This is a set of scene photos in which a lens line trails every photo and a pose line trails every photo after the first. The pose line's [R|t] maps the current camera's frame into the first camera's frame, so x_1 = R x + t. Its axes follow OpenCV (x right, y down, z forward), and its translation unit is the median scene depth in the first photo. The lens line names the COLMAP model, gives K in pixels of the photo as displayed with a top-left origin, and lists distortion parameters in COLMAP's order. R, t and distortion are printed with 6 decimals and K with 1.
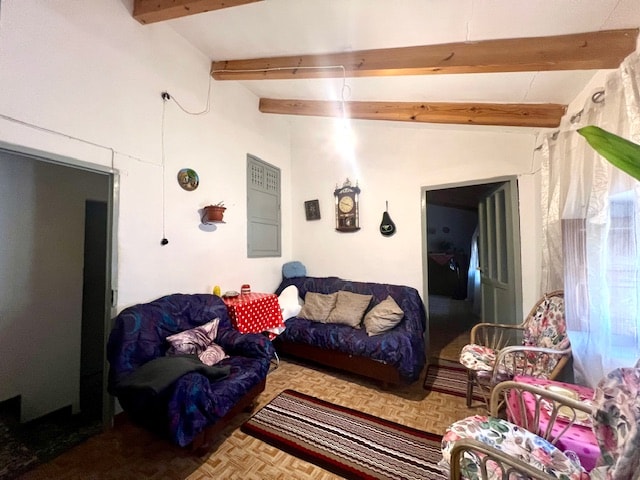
lens RADIAL K [[258.2, 0, 312.5], [0, 258.2, 240.1], [0, 0, 1]] dist [-0.014832, 0.000015]
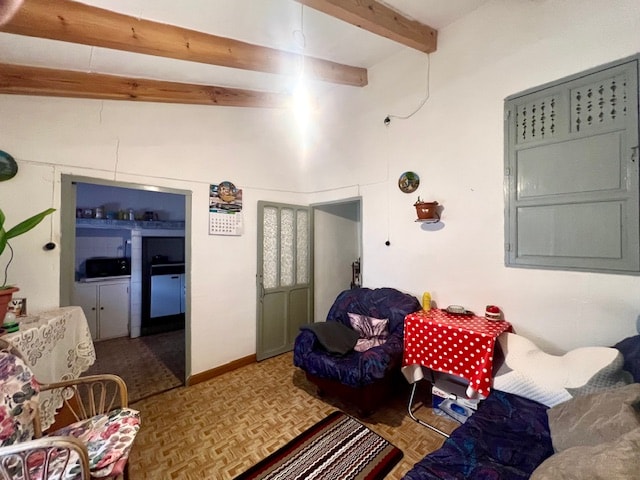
lens RADIAL K [[259.3, 0, 320.0], [0, 259.3, 240.0], [0, 0, 1]] dist [0.000025, -0.000152]
pose [[-0.306005, 0.010768, -0.951969, 0.709826], [0.039225, 0.999230, -0.001306, -0.019636], [0.951221, -0.037741, -0.306192, 1.114272]]
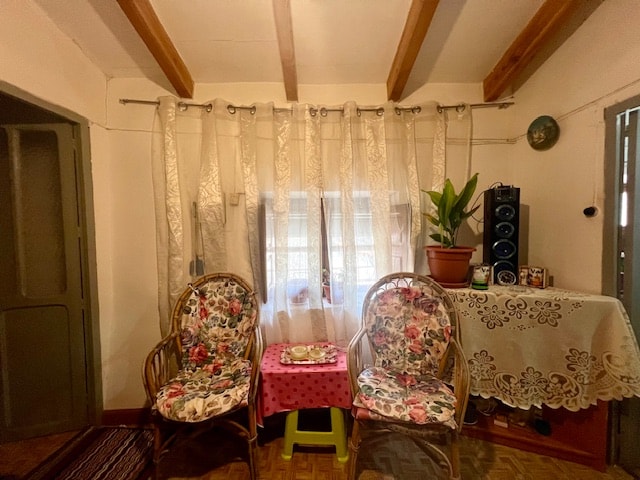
lens RADIAL K [[258.2, 0, 312.5], [0, 258.2, 240.1], [0, 0, 1]] dist [-0.014832, 0.000015]
pose [[-0.502467, -0.024689, 0.864244, -0.053868], [-0.009435, 0.999689, 0.023073, 0.030141], [-0.864545, 0.003439, -0.502544, 0.932052]]
